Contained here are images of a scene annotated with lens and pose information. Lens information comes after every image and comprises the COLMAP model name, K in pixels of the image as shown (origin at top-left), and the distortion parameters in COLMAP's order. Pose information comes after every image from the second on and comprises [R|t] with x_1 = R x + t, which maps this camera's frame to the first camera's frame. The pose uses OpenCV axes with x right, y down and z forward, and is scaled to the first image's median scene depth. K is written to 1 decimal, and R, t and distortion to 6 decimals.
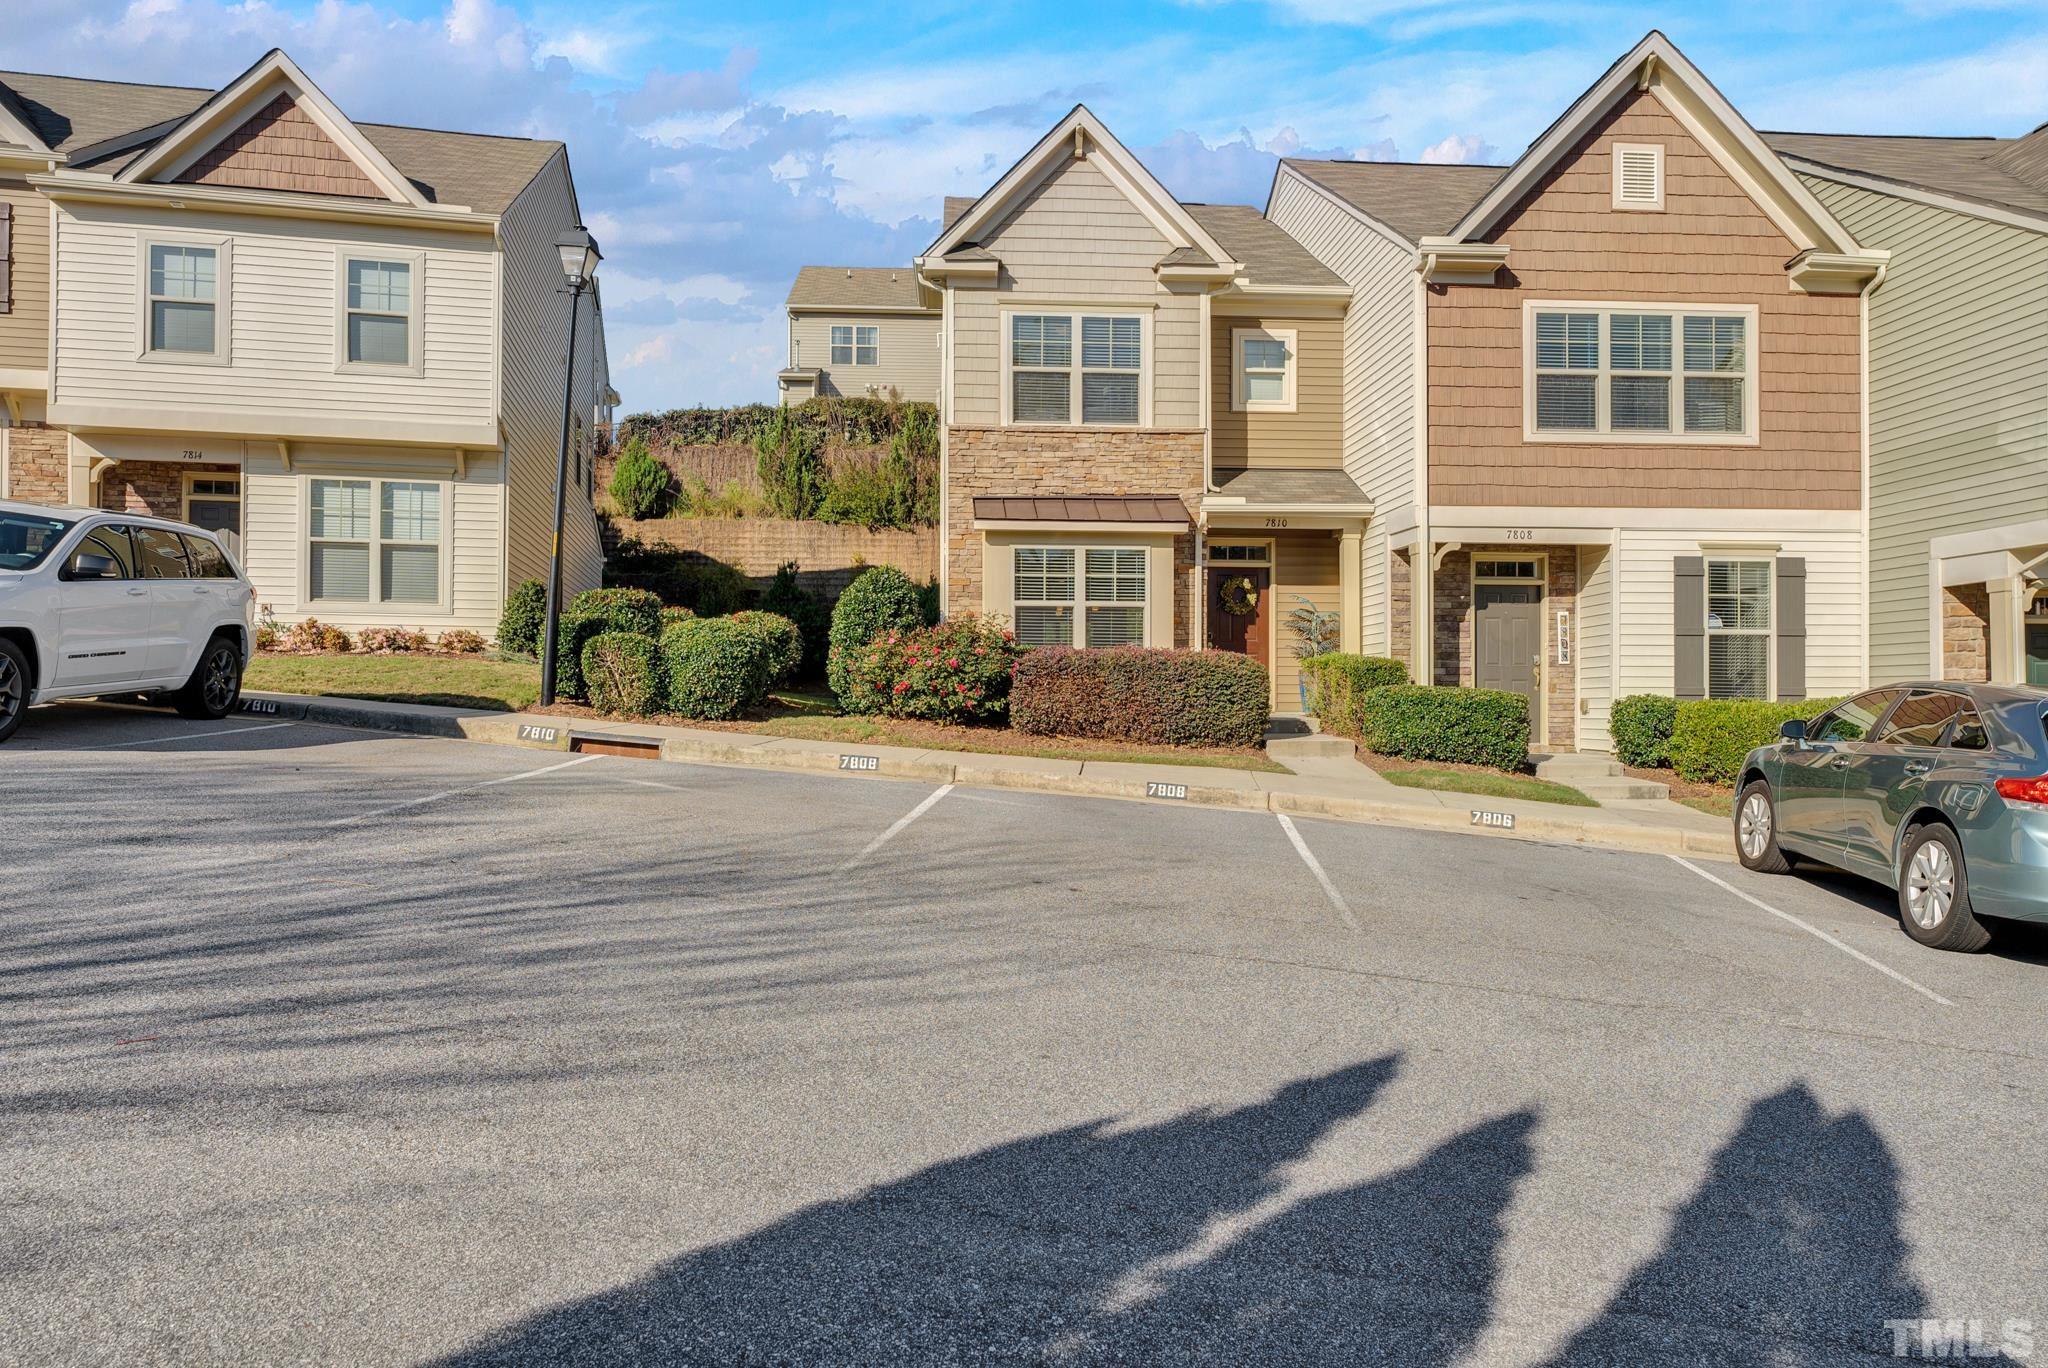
lens RADIAL K [[1329.9, 0, 1003.4], [0, 1329.9, 690.9], [0, 0, 1]] dist [-0.000155, -0.006142]
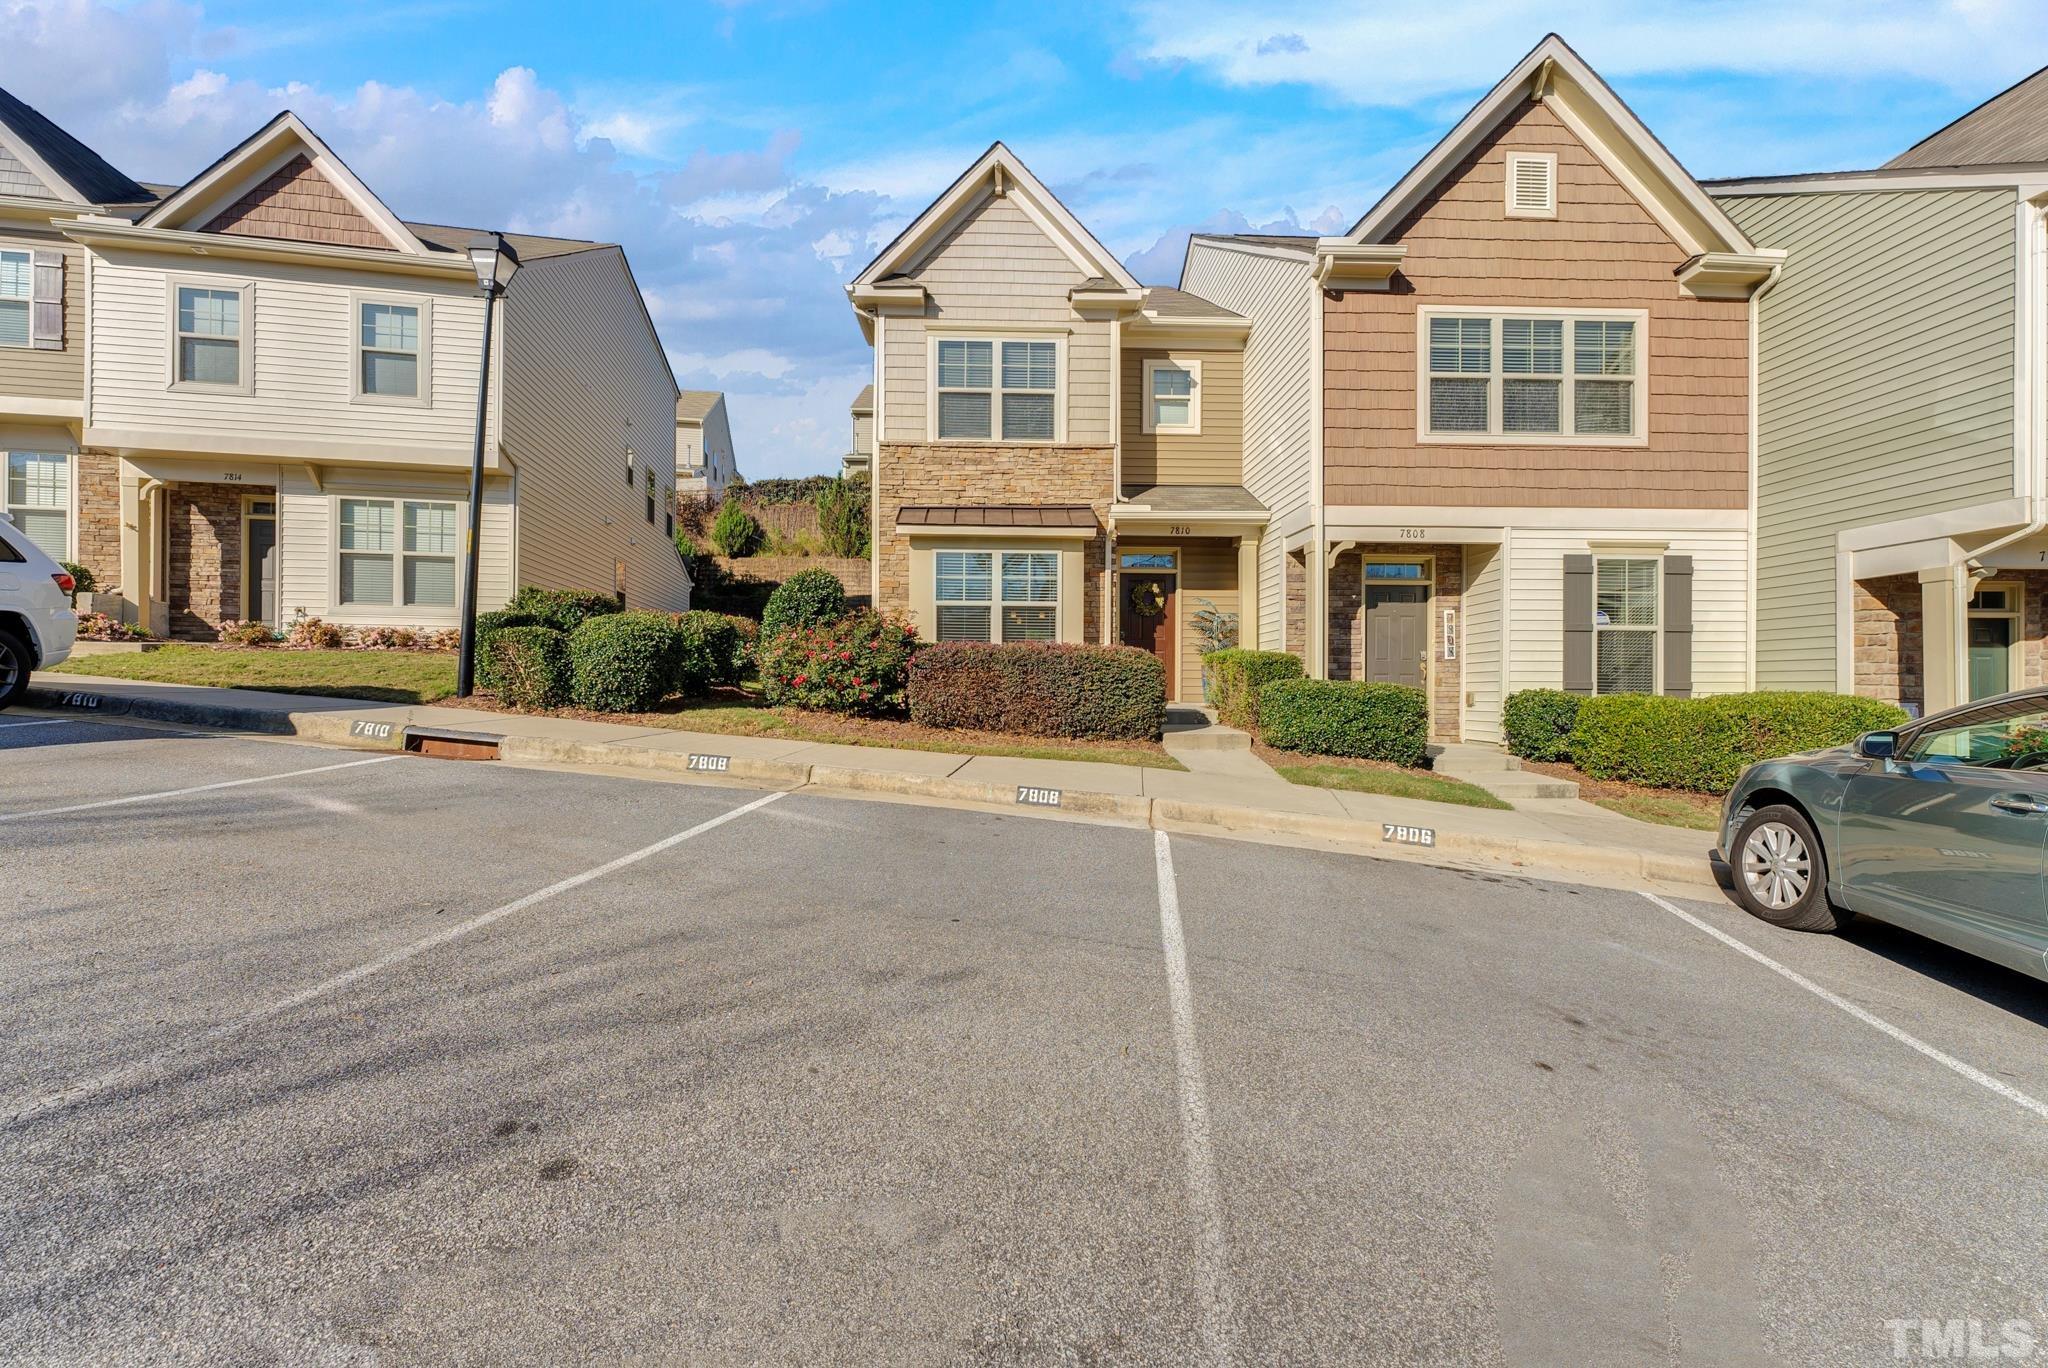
lens RADIAL K [[831.0, 0, 1013.7], [0, 831.0, 689.7], [0, 0, 1]] dist [-0.000845, 0.000061]
pose [[0.999695, 0.001660, -0.024656, 0.093450], [-0.001421, 0.999952, 0.009700, -0.002020], [0.024671, -0.009662, 0.999649, 0.341565]]
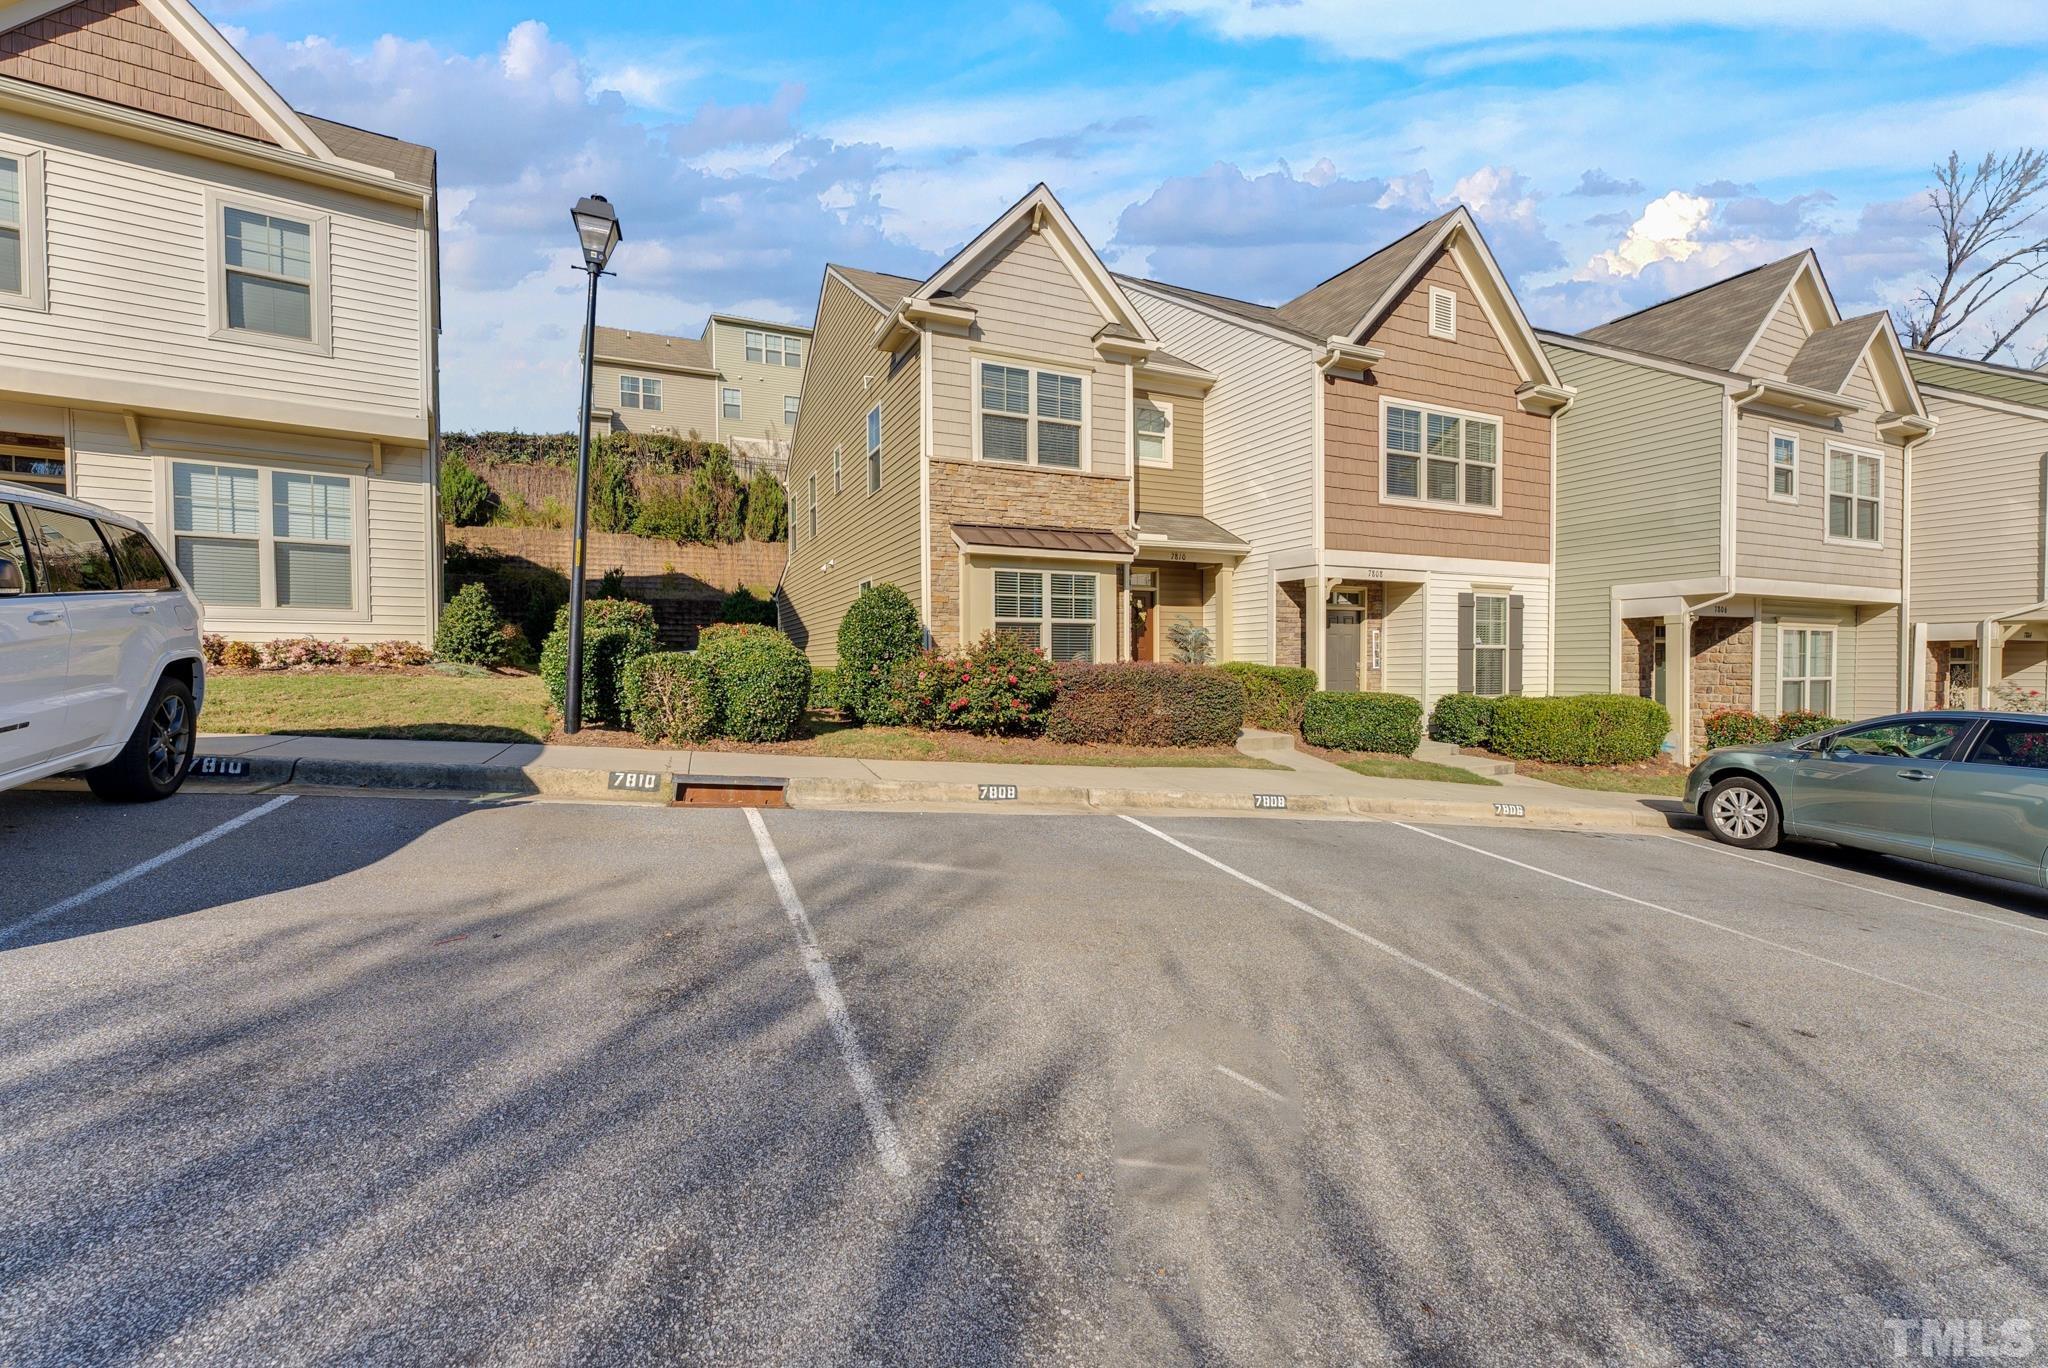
lens RADIAL K [[868.6, 0, 1022.4], [0, 868.6, 689.2], [0, 0, 1]] dist [-0.007525, 0.000609]
pose [[0.926938, -0.019119, 0.374727, -0.261971], [0.005716, 0.999305, 0.036845, -0.035804], [-0.375171, -0.032011, 0.926403, 0.322225]]
